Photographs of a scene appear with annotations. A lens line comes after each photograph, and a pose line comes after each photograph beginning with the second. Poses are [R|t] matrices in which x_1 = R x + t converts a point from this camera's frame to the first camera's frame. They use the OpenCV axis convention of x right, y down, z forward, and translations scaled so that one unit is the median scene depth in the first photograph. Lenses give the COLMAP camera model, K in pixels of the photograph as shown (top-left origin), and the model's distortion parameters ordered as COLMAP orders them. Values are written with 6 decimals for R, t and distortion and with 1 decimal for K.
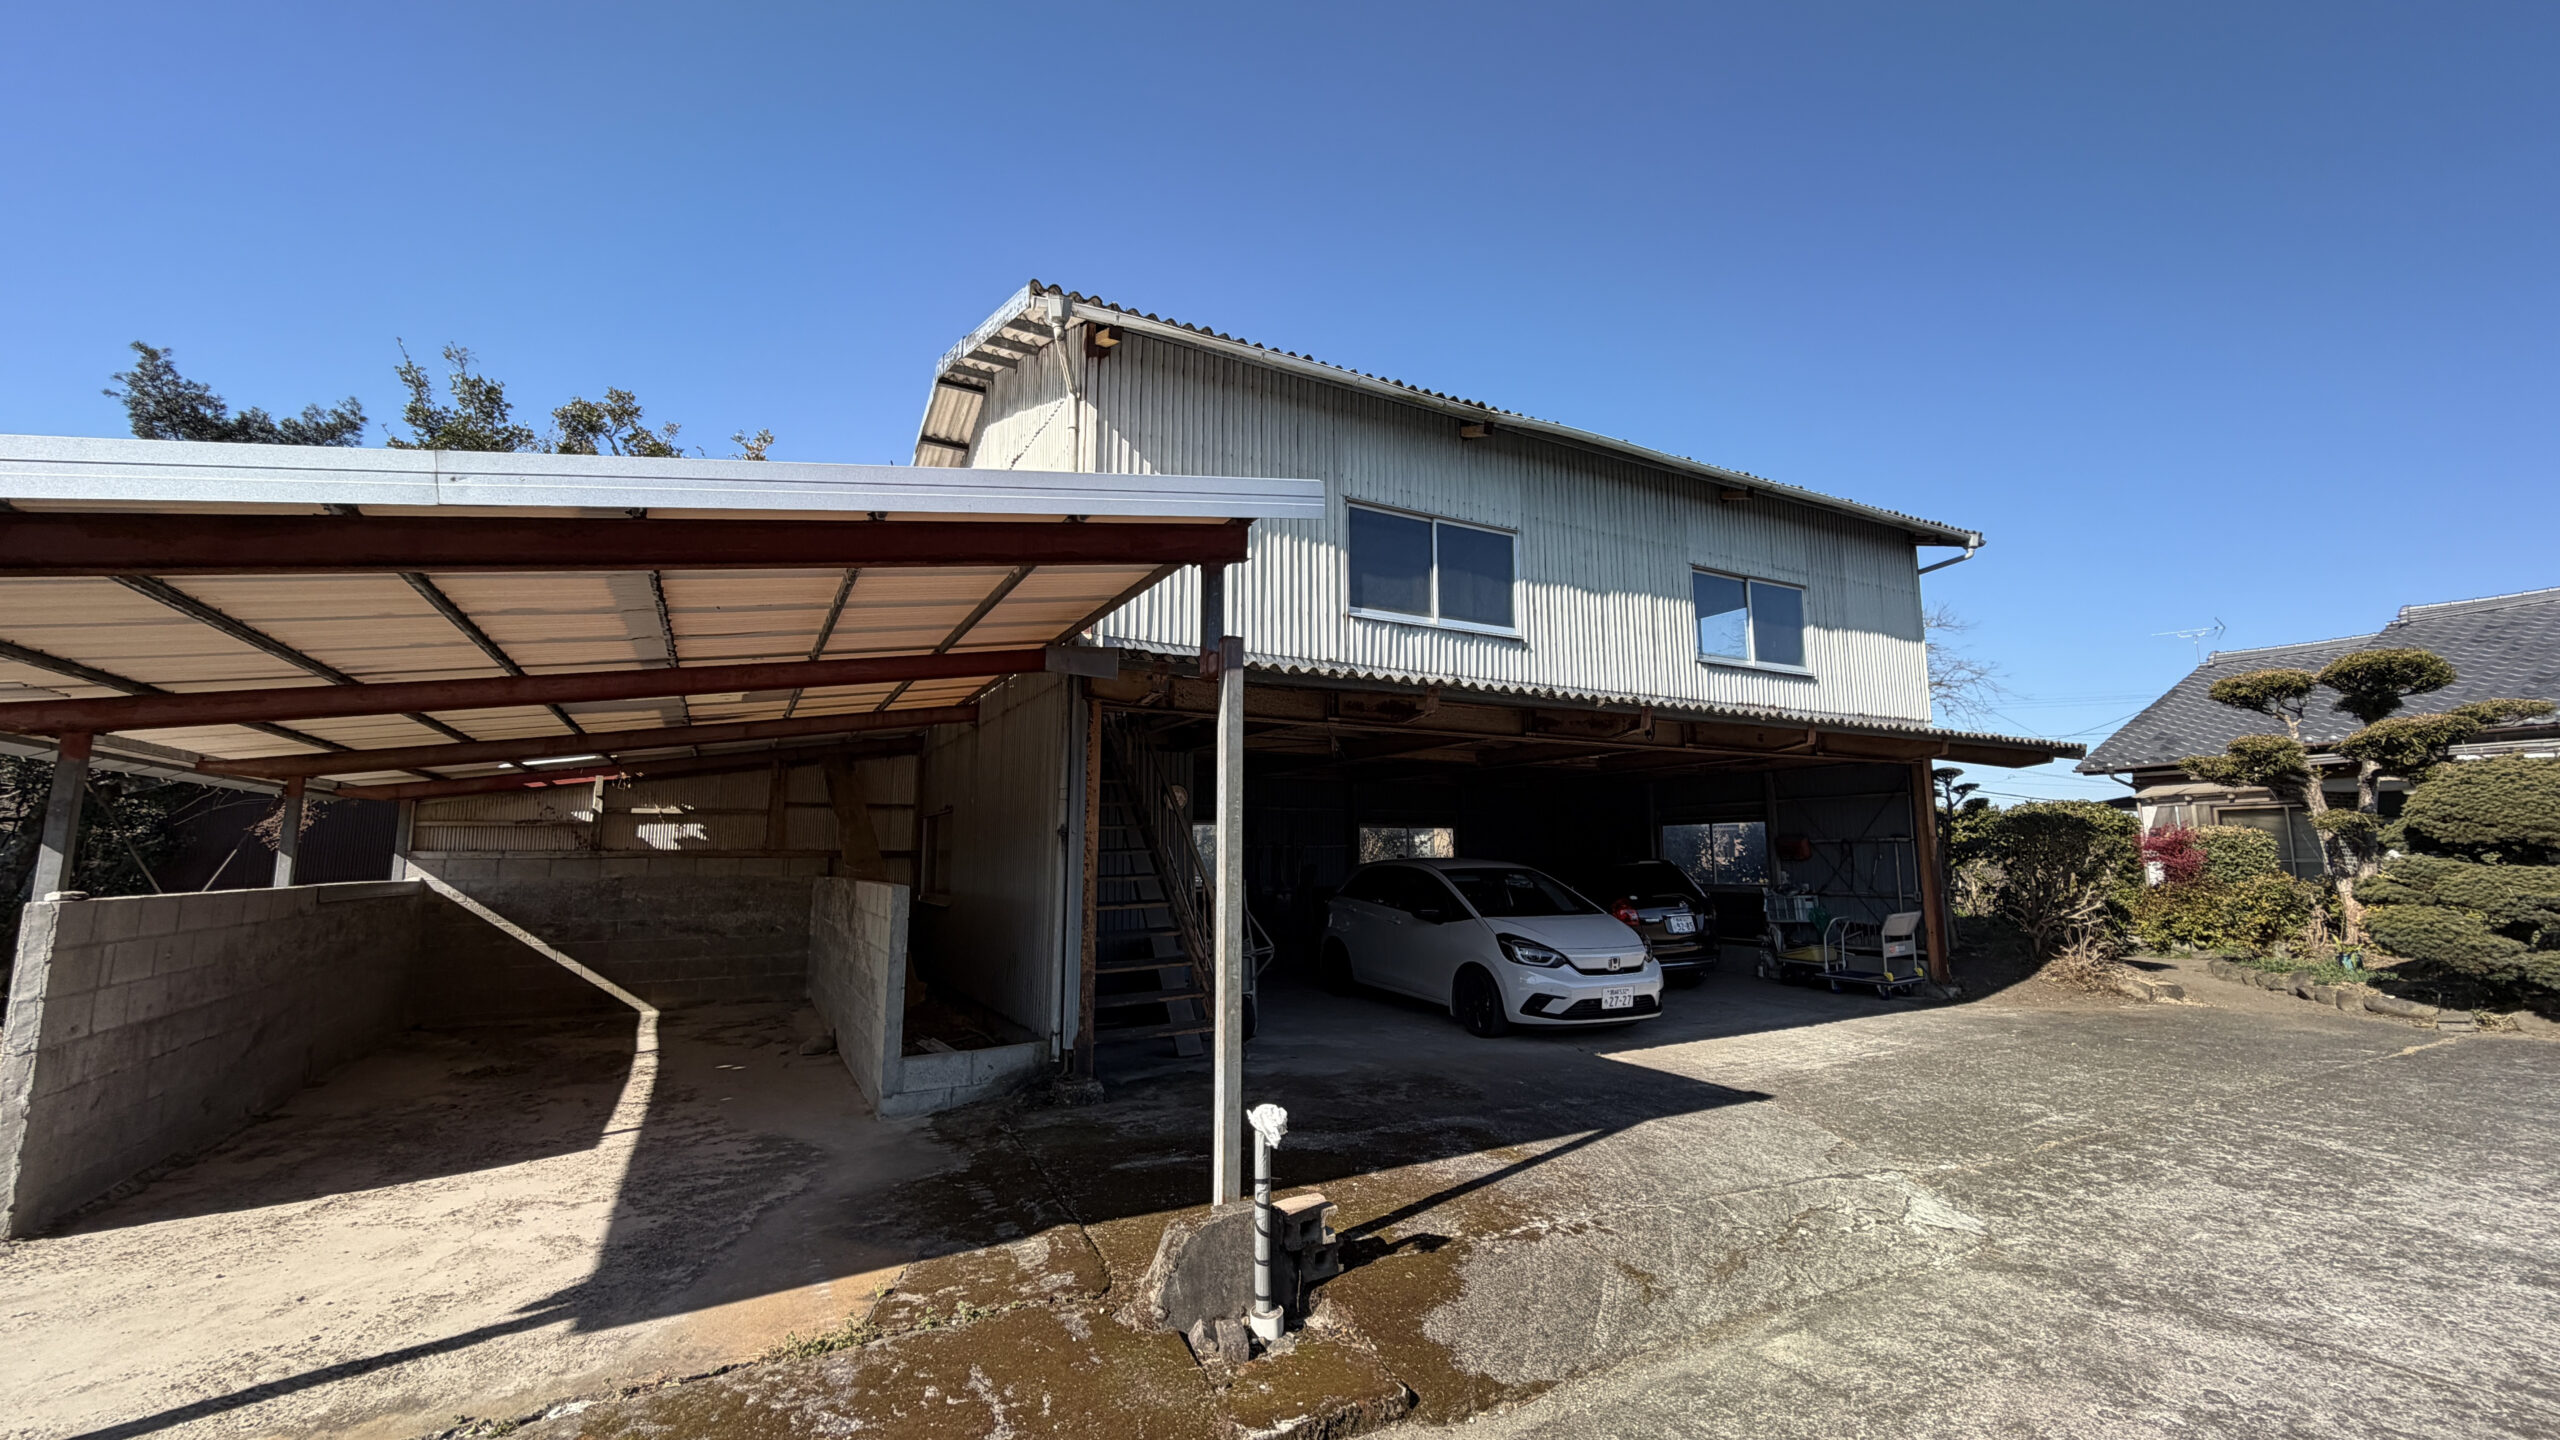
lens RADIAL K [[1022.1, 0, 1273.3], [0, 1022.1, 722.4], [0, 0, 1]] dist [0.000270, -0.000126]
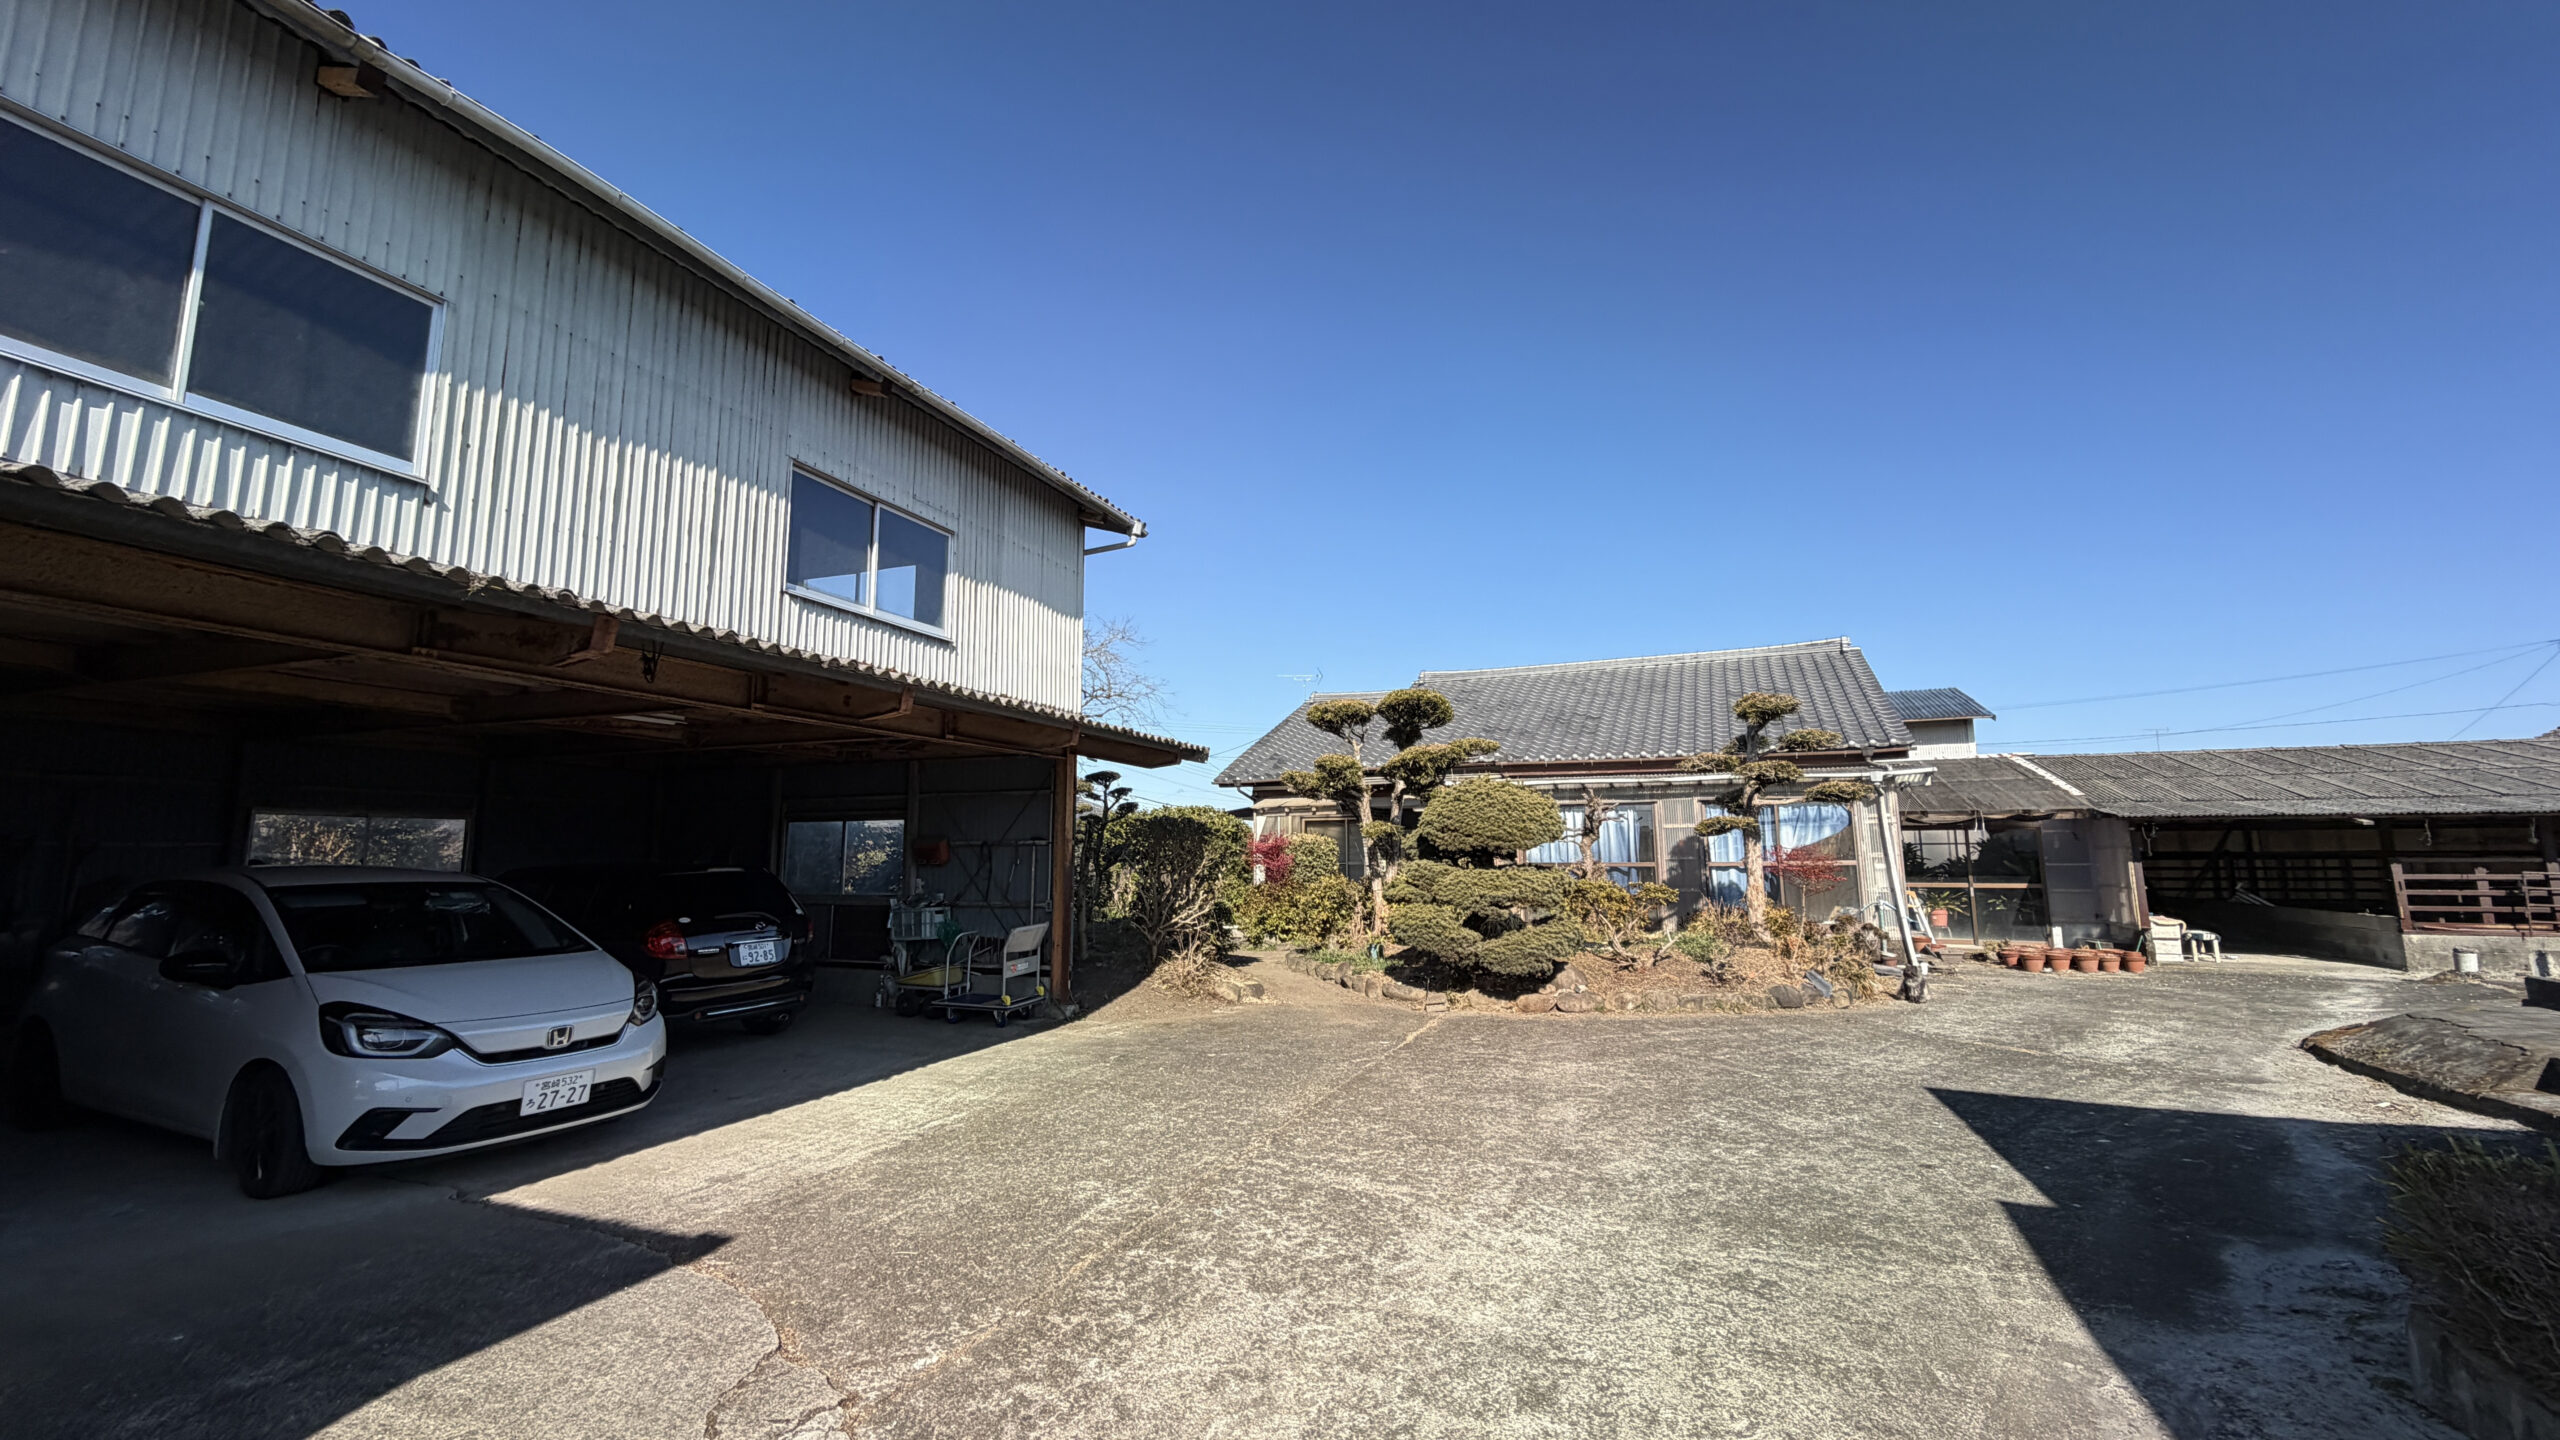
lens RADIAL K [[1022.1, 0, 1273.3], [0, 1022.1, 722.4], [0, 0, 1]] dist [0.000270, -0.000126]
pose [[0.757697, 0.086699, 0.646822, 0.190235], [-0.085866, 0.995764, -0.032887, 0.022711], [-0.646933, -0.030622, 0.761932, 0.197127]]
